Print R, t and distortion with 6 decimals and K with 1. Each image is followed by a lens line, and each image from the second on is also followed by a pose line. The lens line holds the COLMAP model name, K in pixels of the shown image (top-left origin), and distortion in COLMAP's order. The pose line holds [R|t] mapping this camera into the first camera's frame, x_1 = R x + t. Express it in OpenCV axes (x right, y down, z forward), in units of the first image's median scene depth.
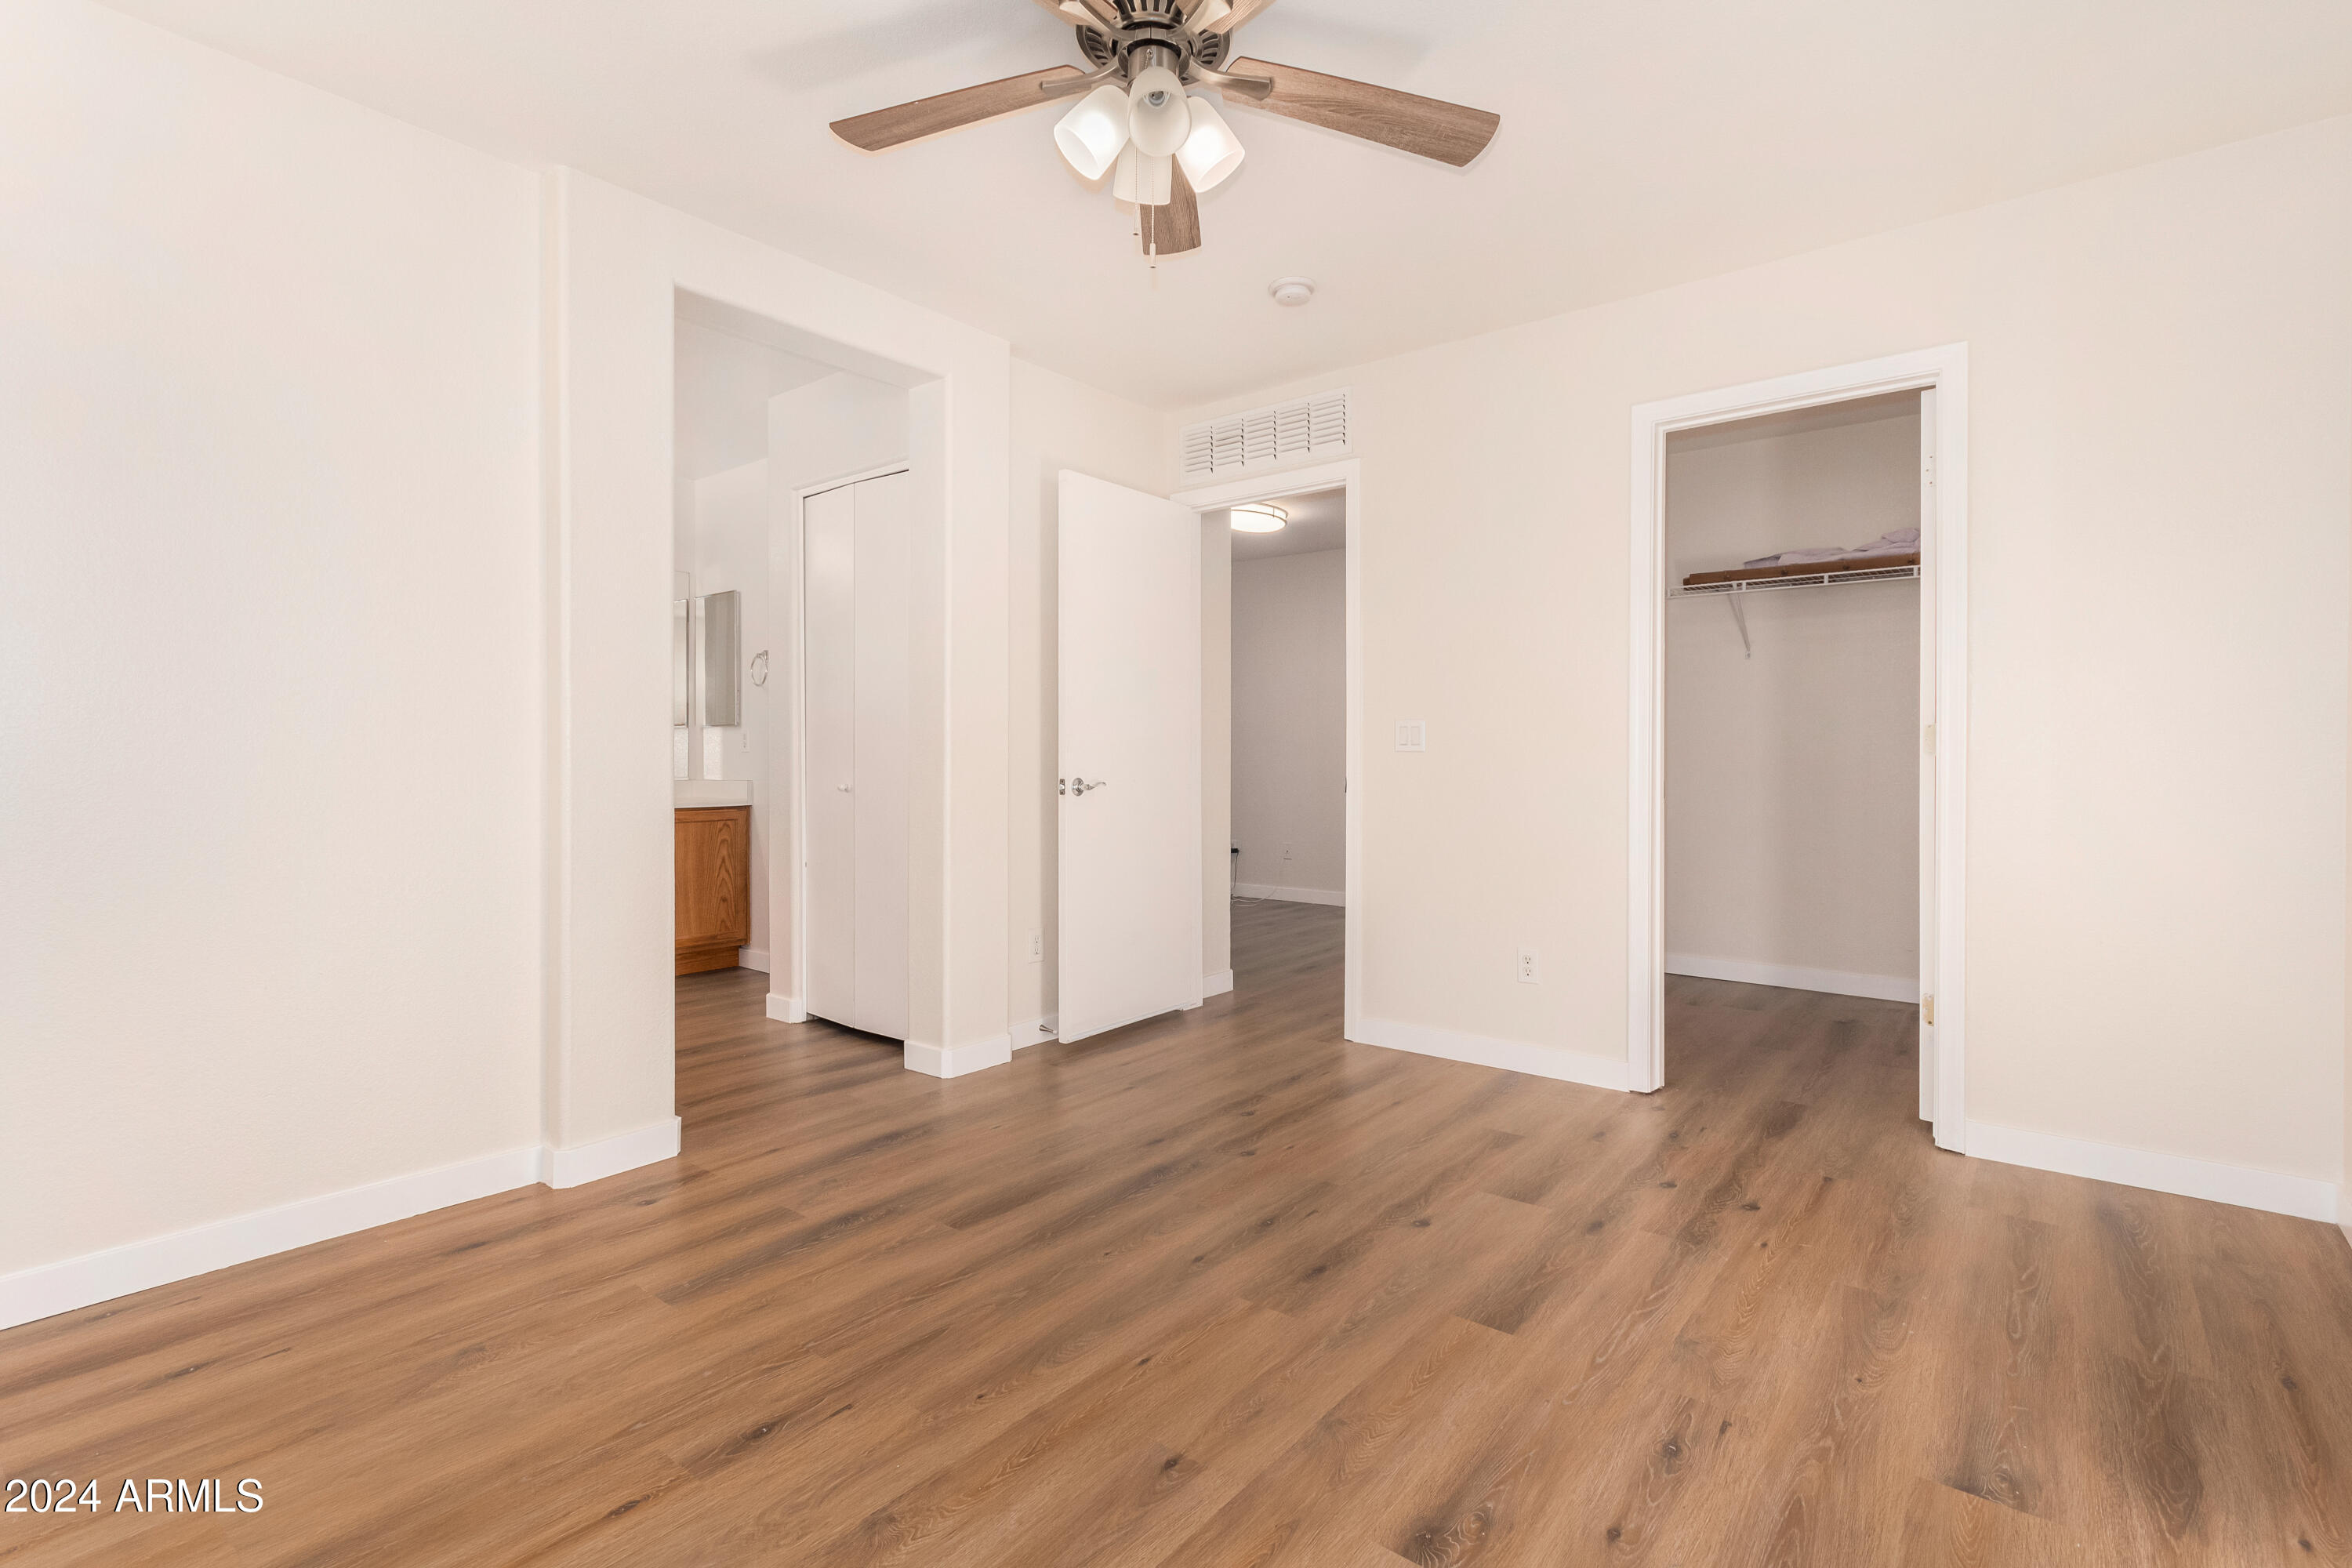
lens RADIAL K [[1095.2, 0, 1177.5], [0, 1095.2, 775.5], [0, 0, 1]] dist [0.009402, -0.001368]
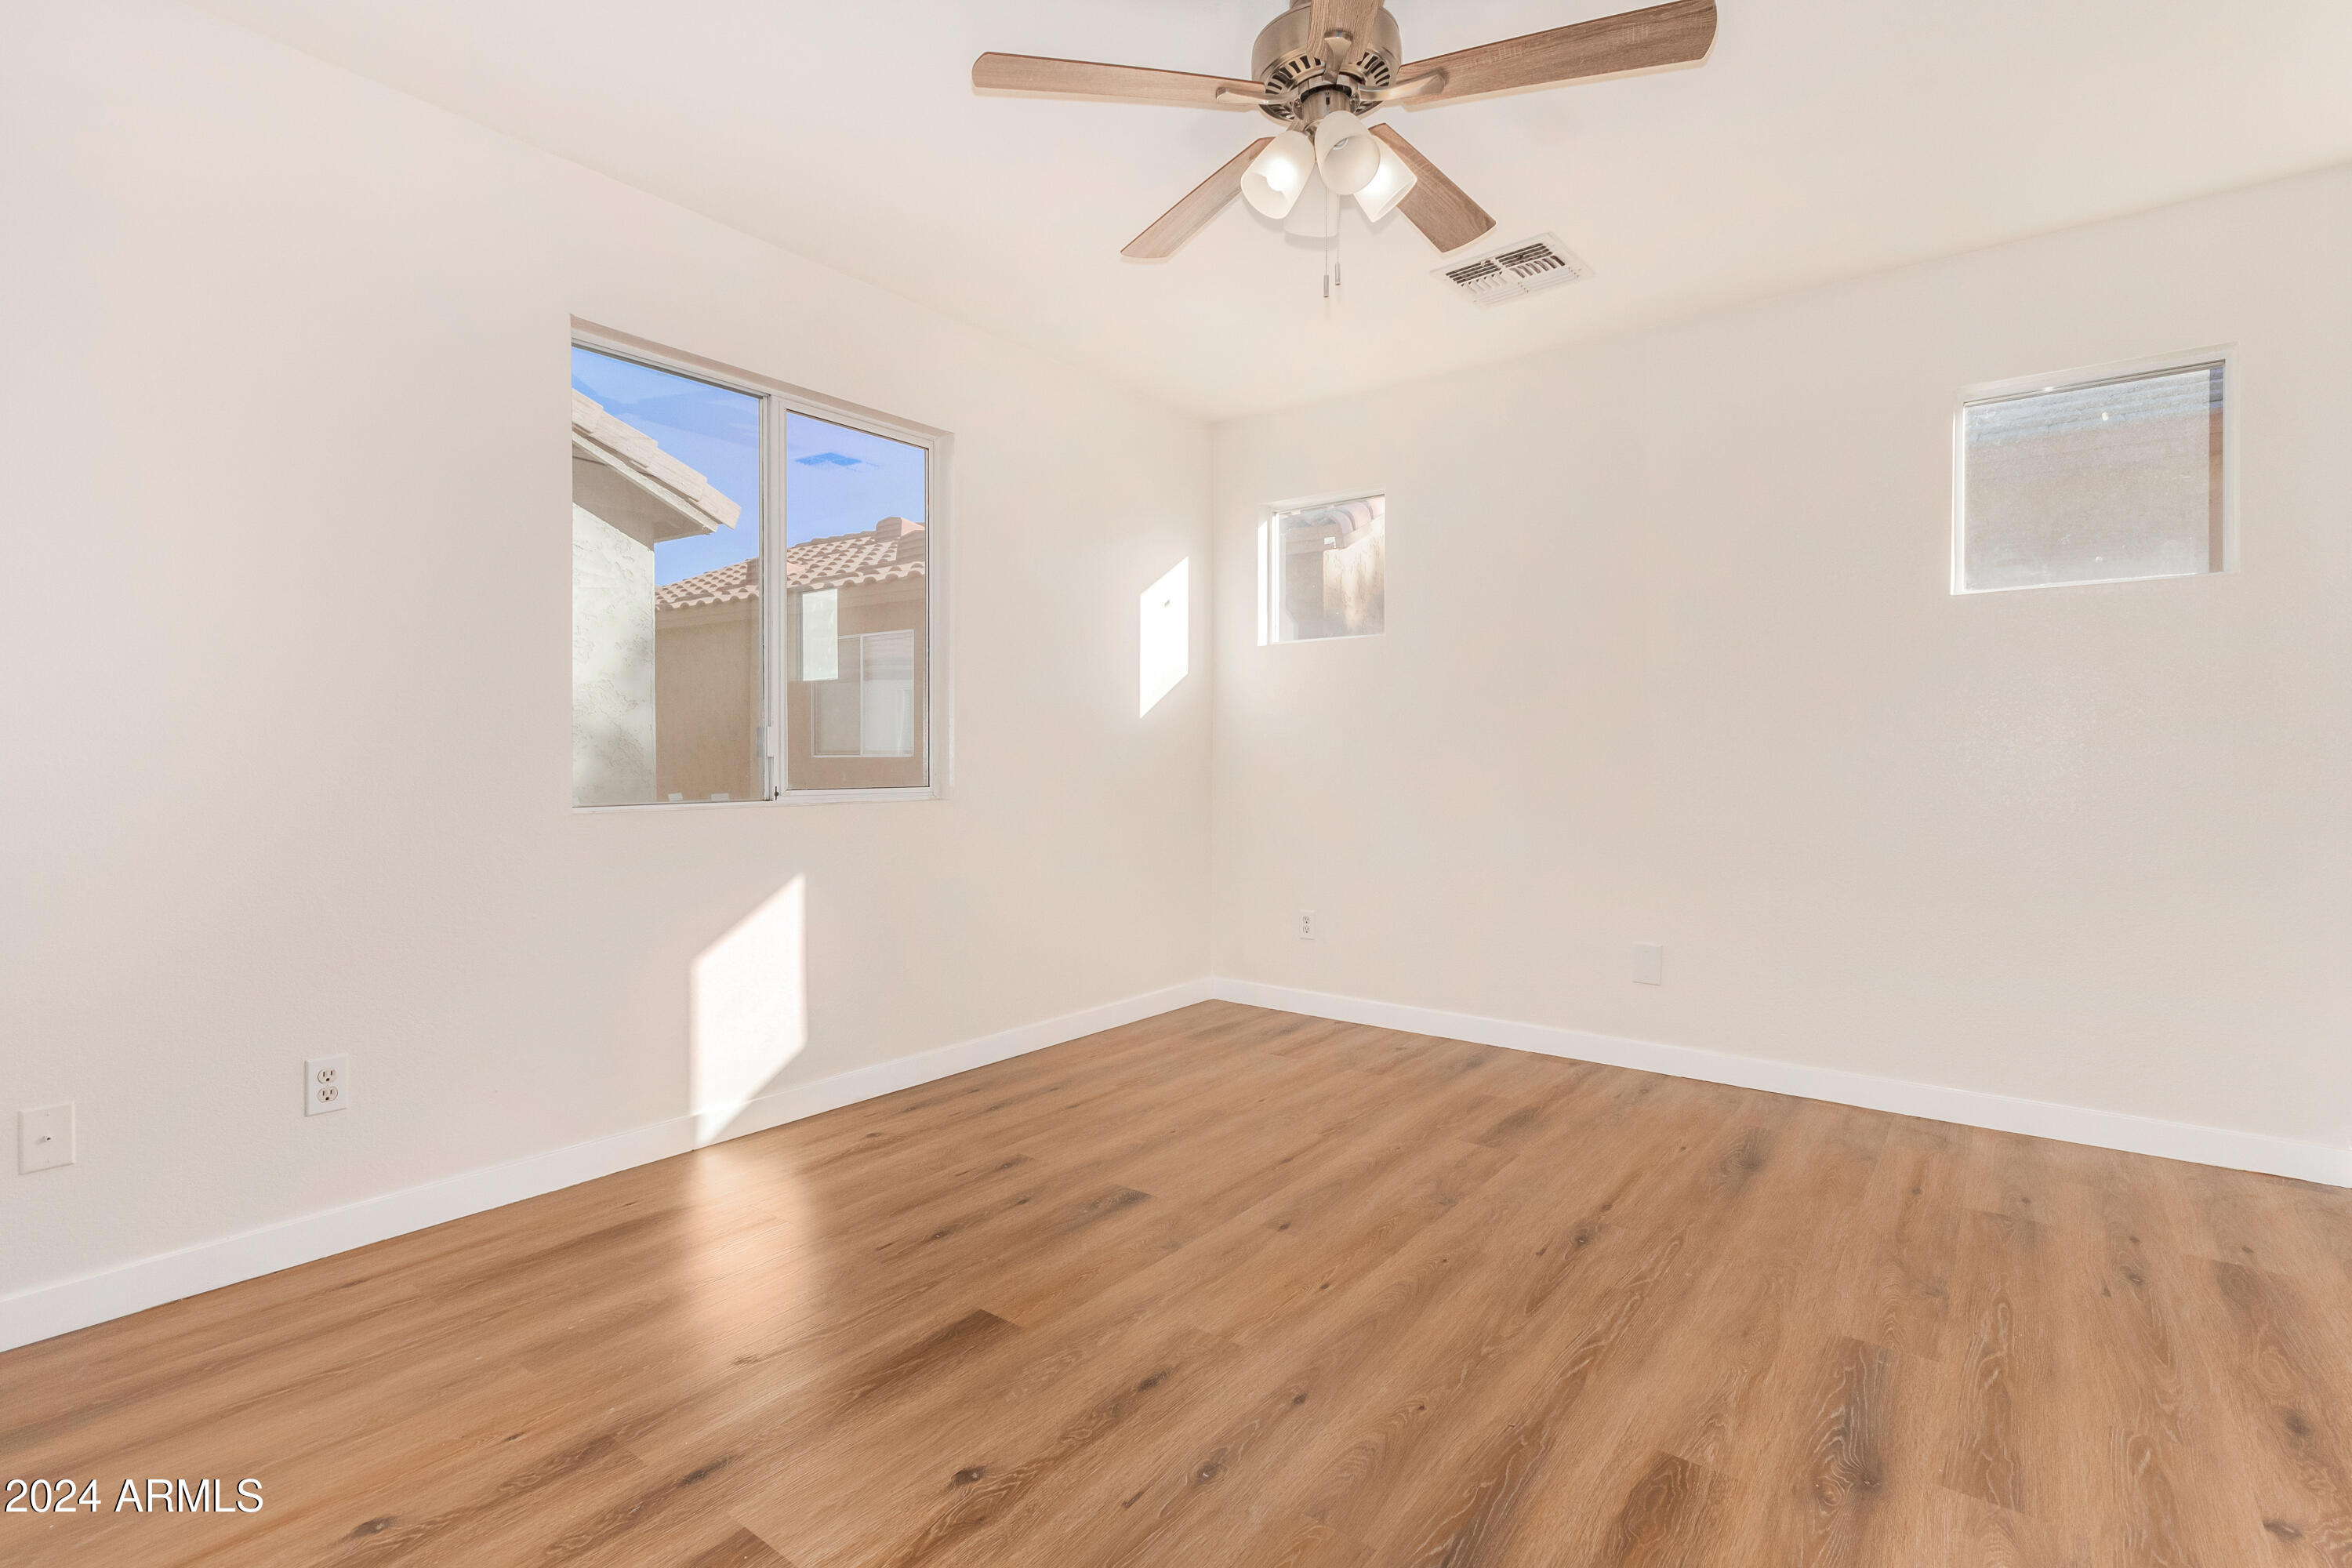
lens RADIAL K [[1095.2, 0, 1174.2], [0, 1095.2, 772.4], [0, 0, 1]] dist [0.009402, -0.001368]
pose [[-0.999839, -0.001551, -0.017863, 0.144378], [-0.002083, 0.999553, 0.029819, -0.031549], [0.017809, 0.029852, -0.999396, 2.076316]]
